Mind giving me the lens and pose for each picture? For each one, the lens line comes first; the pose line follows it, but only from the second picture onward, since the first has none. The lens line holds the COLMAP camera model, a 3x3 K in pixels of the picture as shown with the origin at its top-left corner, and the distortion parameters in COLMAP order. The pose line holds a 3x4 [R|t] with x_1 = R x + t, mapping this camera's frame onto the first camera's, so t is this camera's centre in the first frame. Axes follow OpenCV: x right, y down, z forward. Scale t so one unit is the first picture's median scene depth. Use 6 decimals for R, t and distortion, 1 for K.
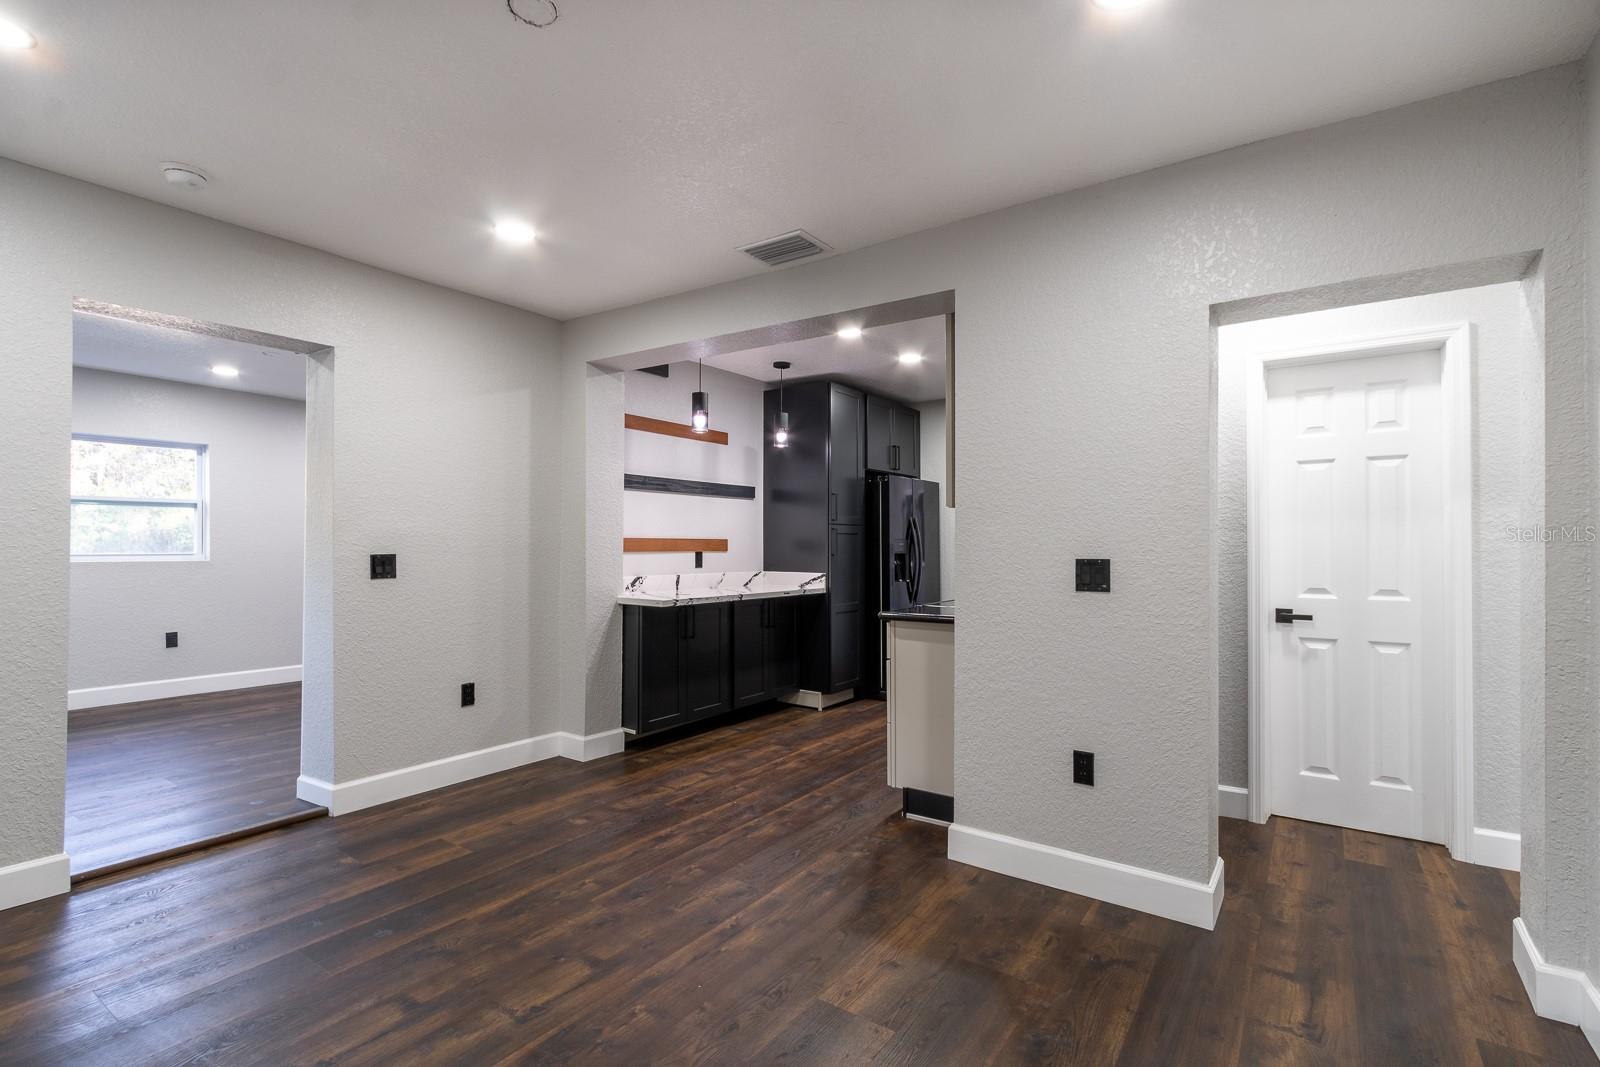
lens RADIAL K [[731.7, 0, 812.3], [0, 731.7, 544.0], [0, 0, 1]] dist [0.000090, -0.000303]
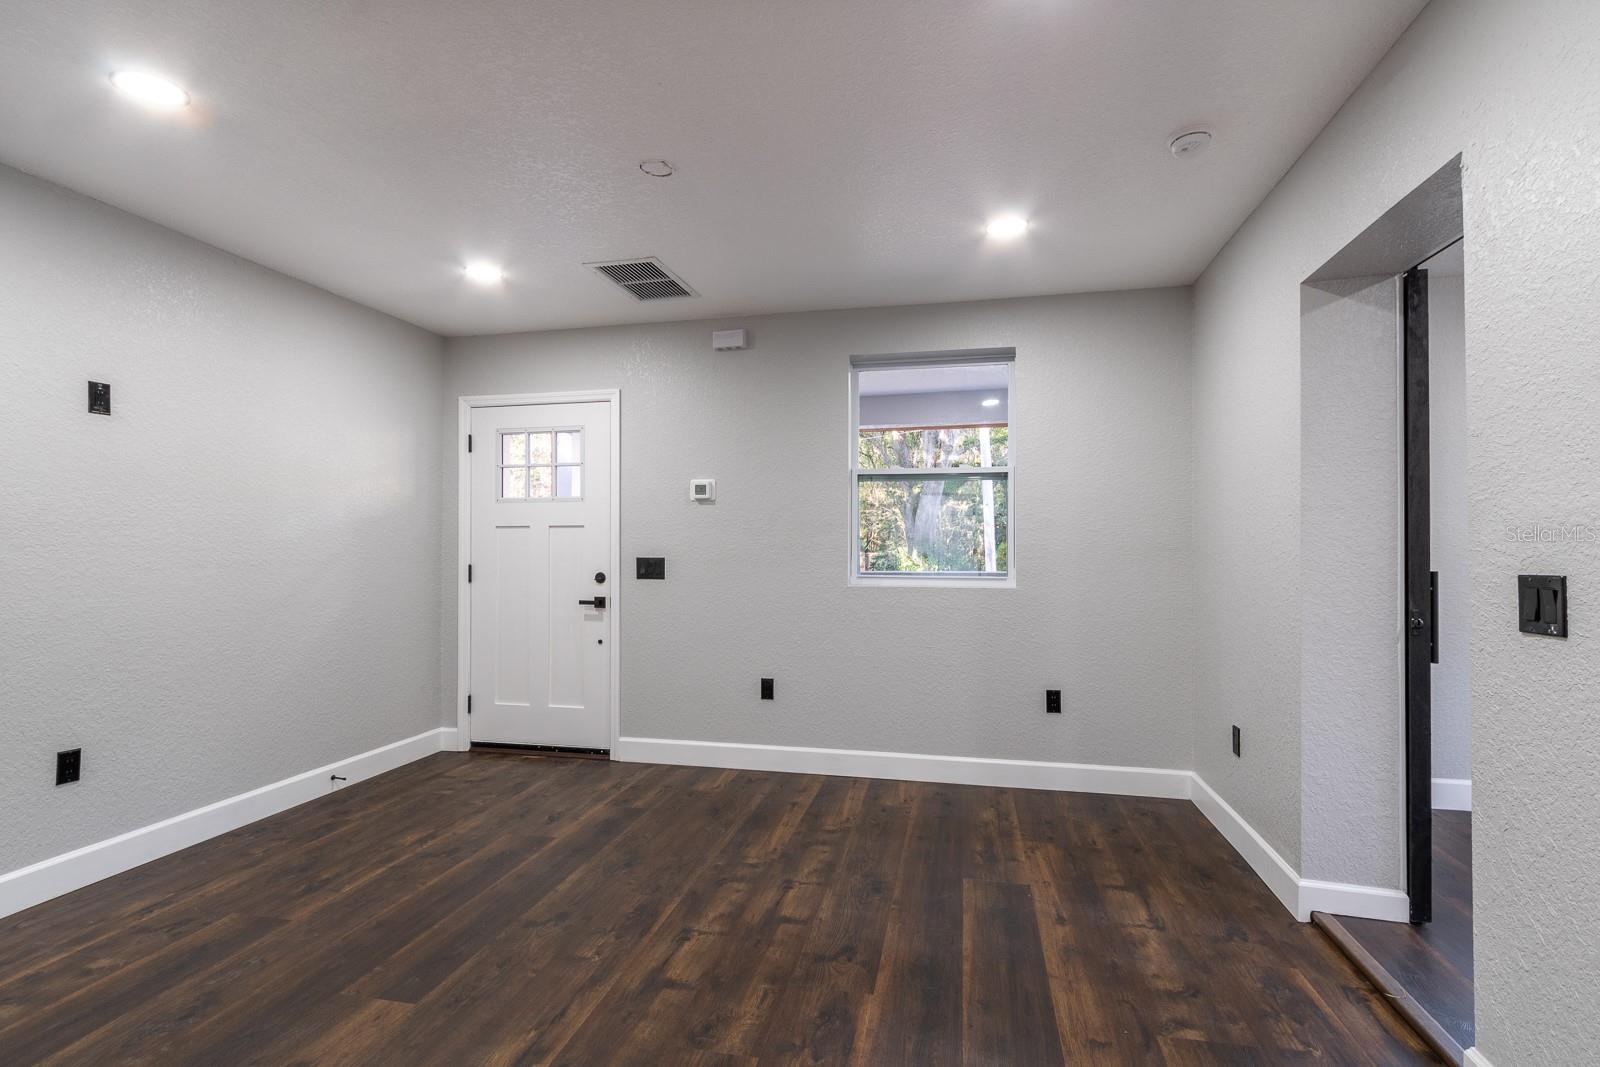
lens RADIAL K [[731.7, 0, 812.3], [0, 731.7, 544.0], [0, 0, 1]] dist [0.000090, -0.000303]
pose [[-0.919191, -0.004224, -0.393789, -0.087138], [-0.001981, 0.999979, -0.006104, -0.000070], [0.393807, -0.004831, -0.919180, 1.954765]]
